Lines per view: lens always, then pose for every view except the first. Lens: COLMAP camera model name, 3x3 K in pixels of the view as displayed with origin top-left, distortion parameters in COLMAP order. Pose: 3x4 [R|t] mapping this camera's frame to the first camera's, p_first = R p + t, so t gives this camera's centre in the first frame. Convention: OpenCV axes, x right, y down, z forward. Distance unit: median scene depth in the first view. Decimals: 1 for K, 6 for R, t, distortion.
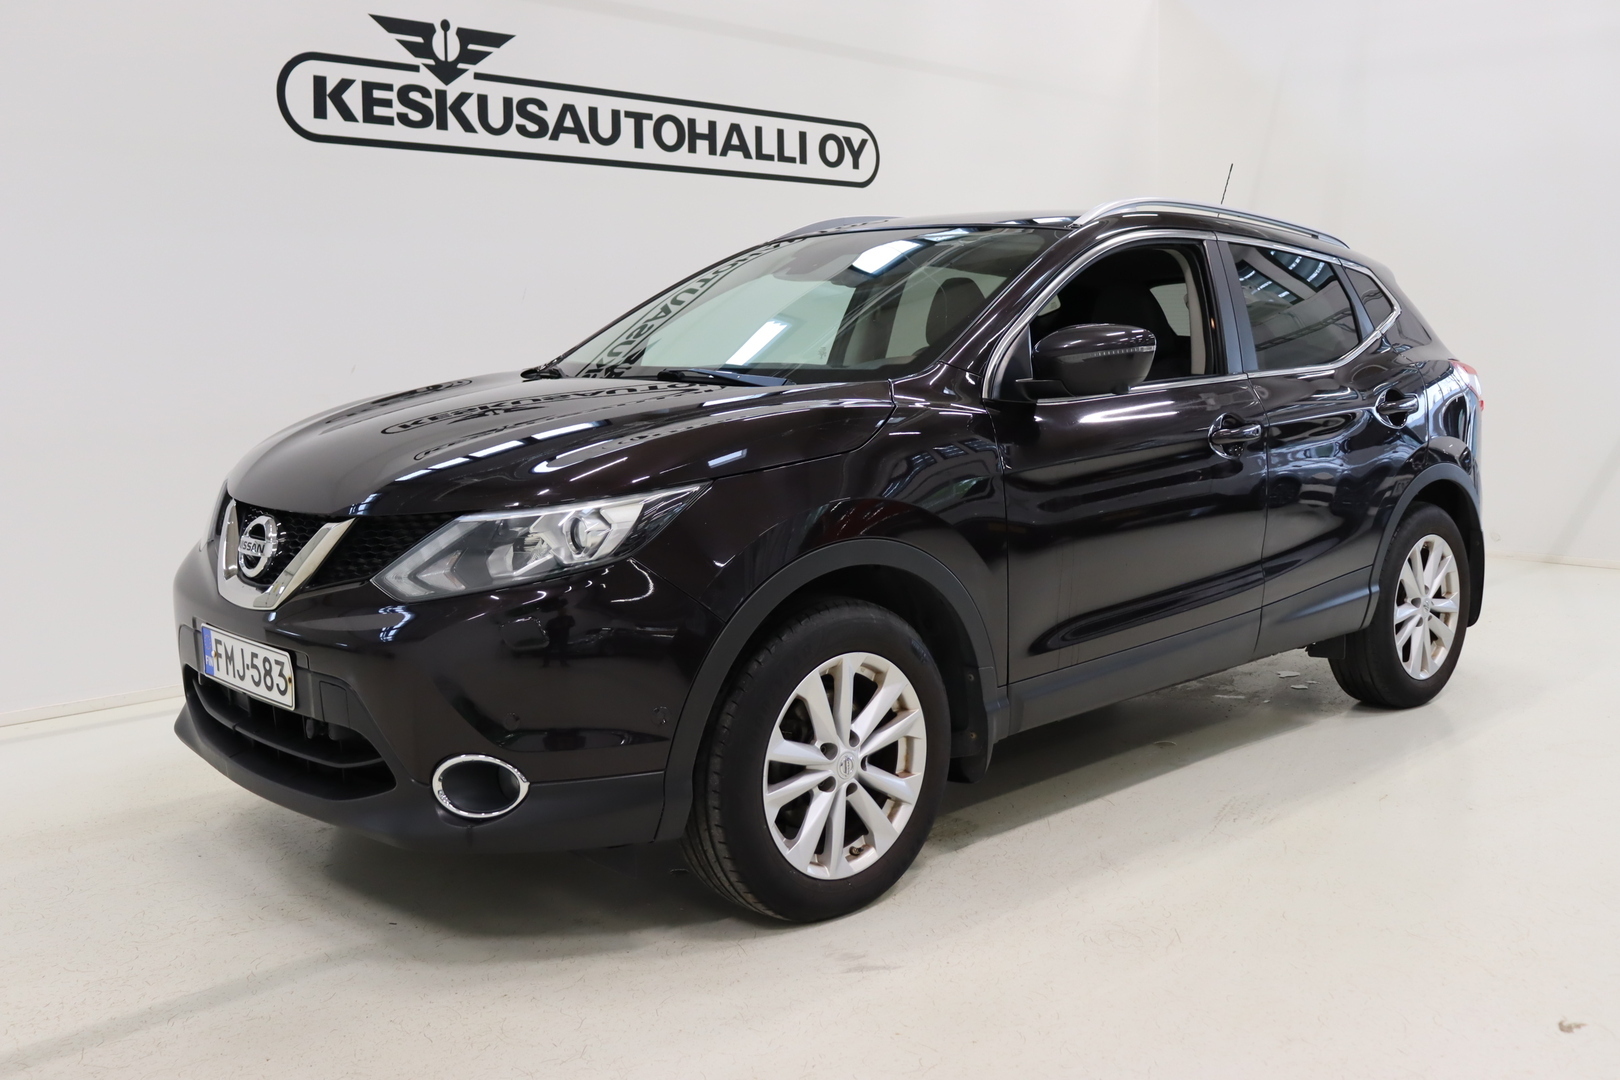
lens RADIAL K [[1577.6, 0, 810.0], [0, 1577.6, 540.0], [0, 0, 1]] dist [-0.095031, 0.168006]
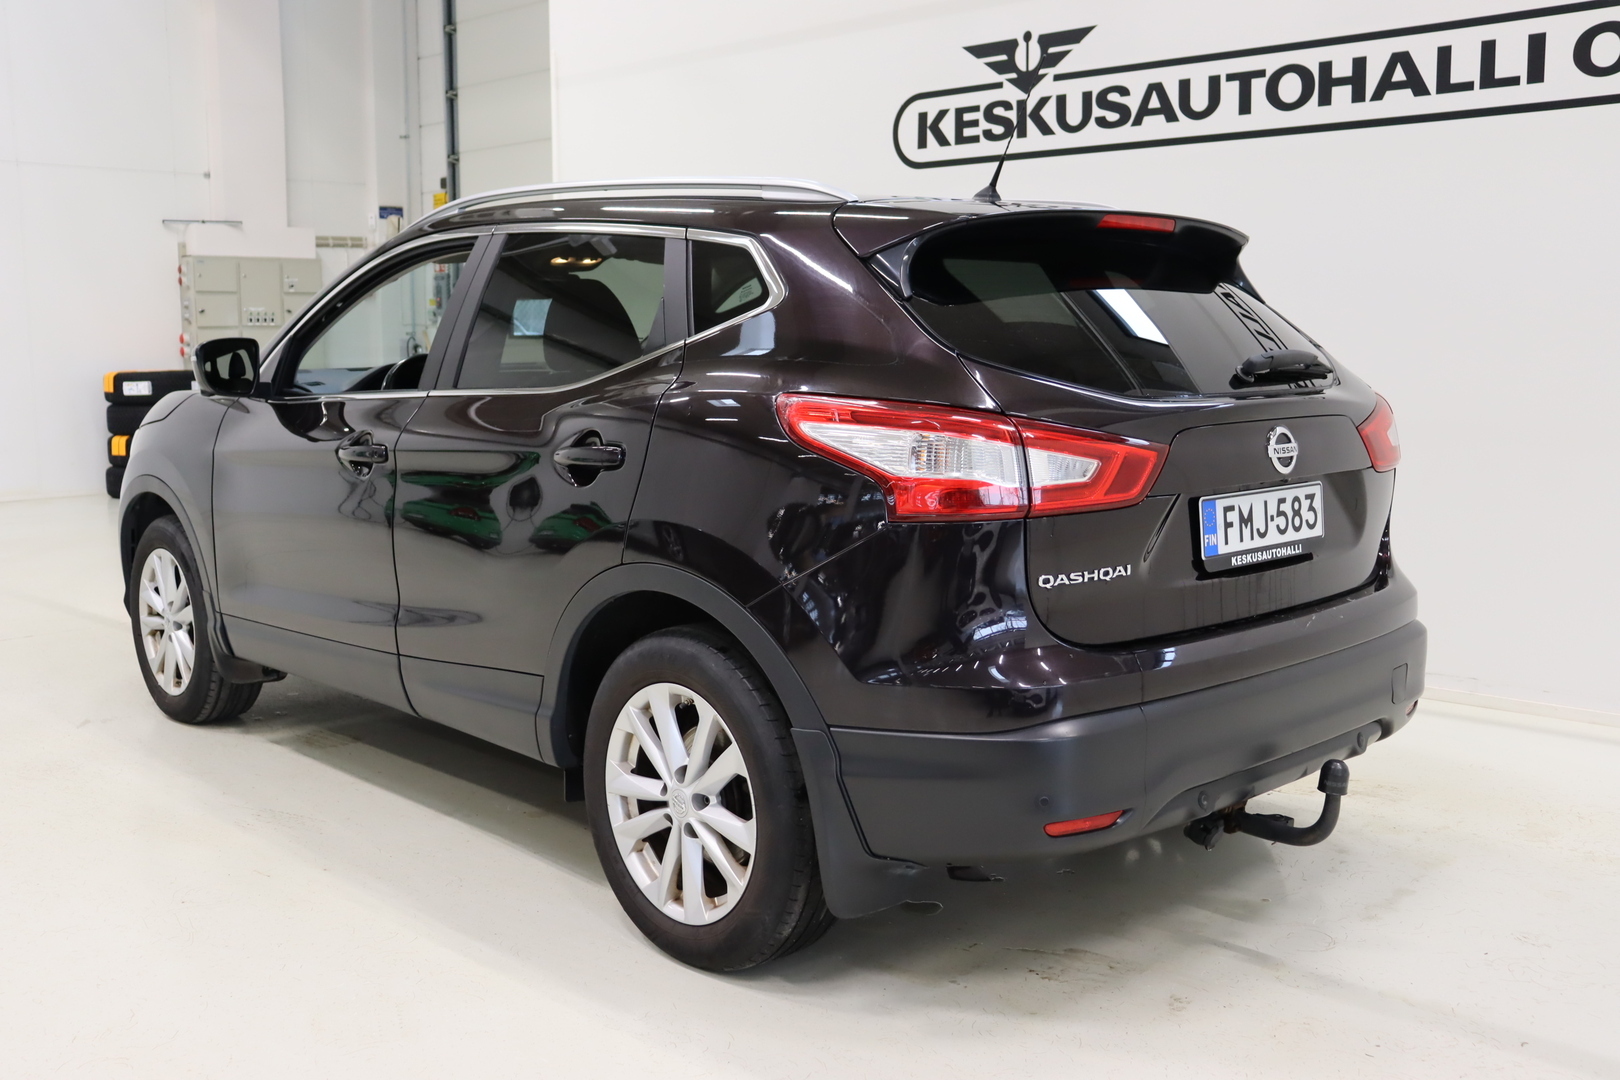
lens RADIAL K [[1577.6, 0, 810.0], [0, 1577.6, 540.0], [0, 0, 1]] dist [-0.095031, 0.168006]
pose [[-0.012693, 0.142914, -0.989654, 0.816599], [-0.125768, 0.981645, 0.143371, -0.126329], [0.991979, 0.126286, 0.005514, 0.858554]]
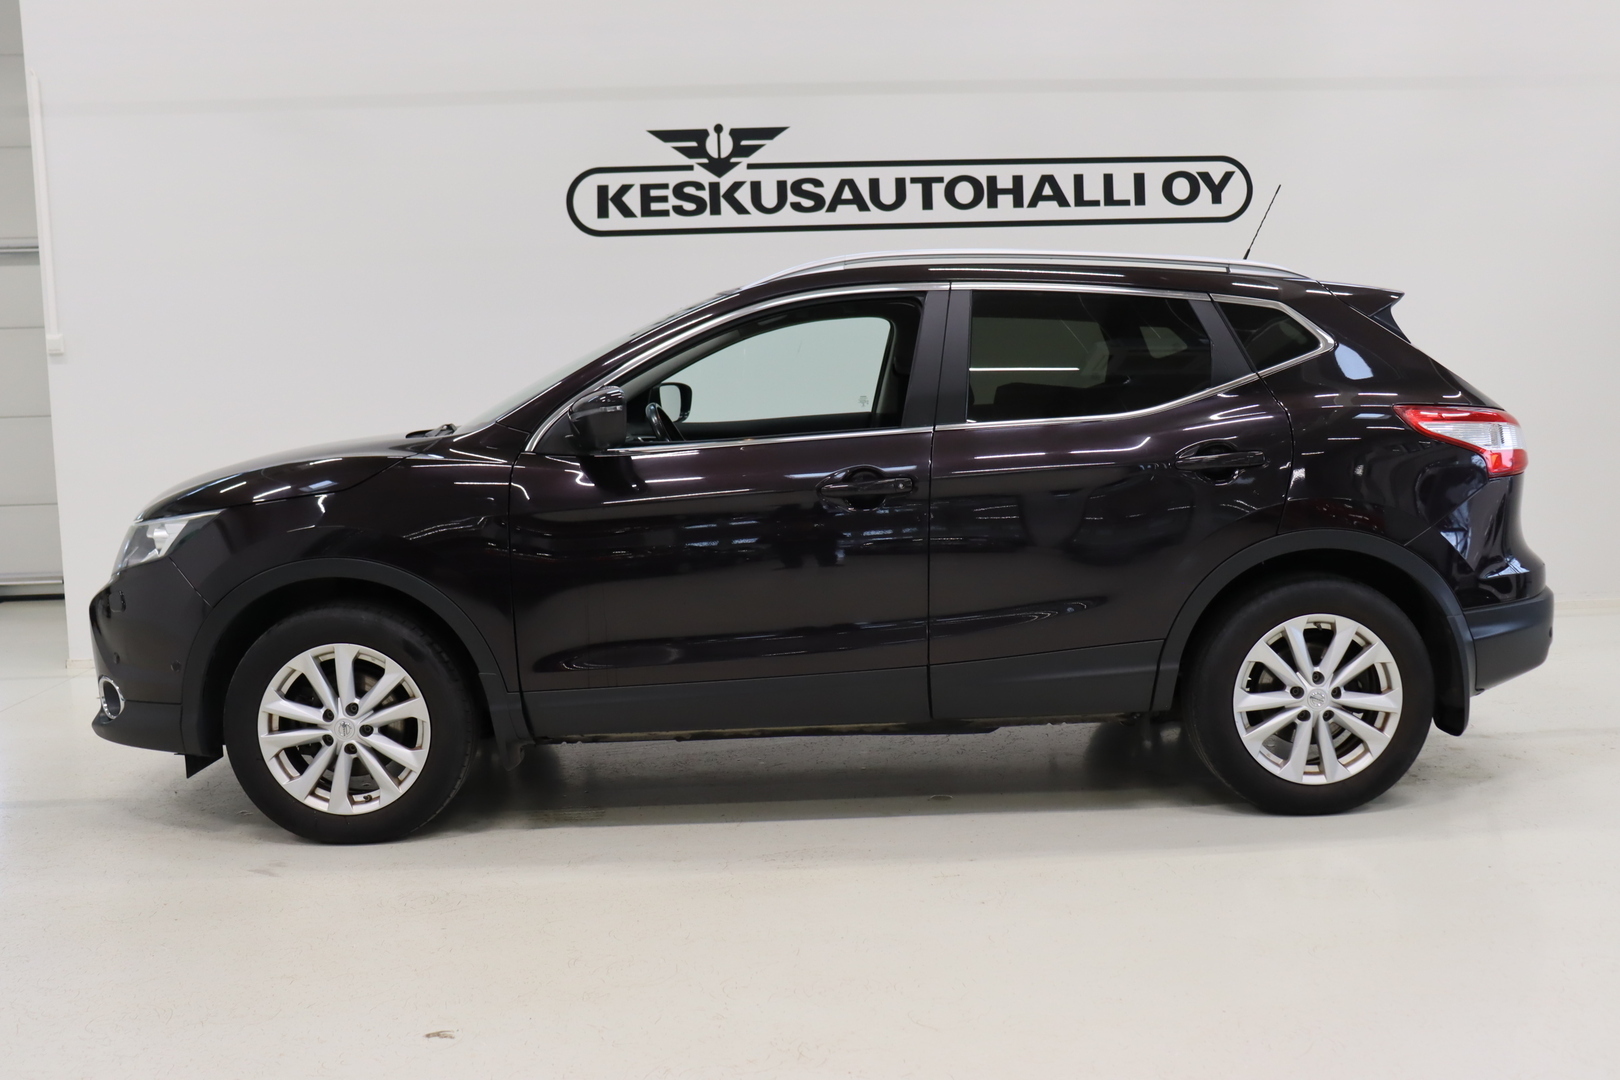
lens RADIAL K [[1577.6, 0, 810.0], [0, 1577.6, 540.0], [0, 0, 1]] dist [-0.095031, 0.168006]
pose [[0.736596, 0.055004, -0.674092, 0.628959], [-0.065768, 0.997789, 0.009551, -0.027436], [0.673127, 0.037298, 0.738586, 0.157012]]
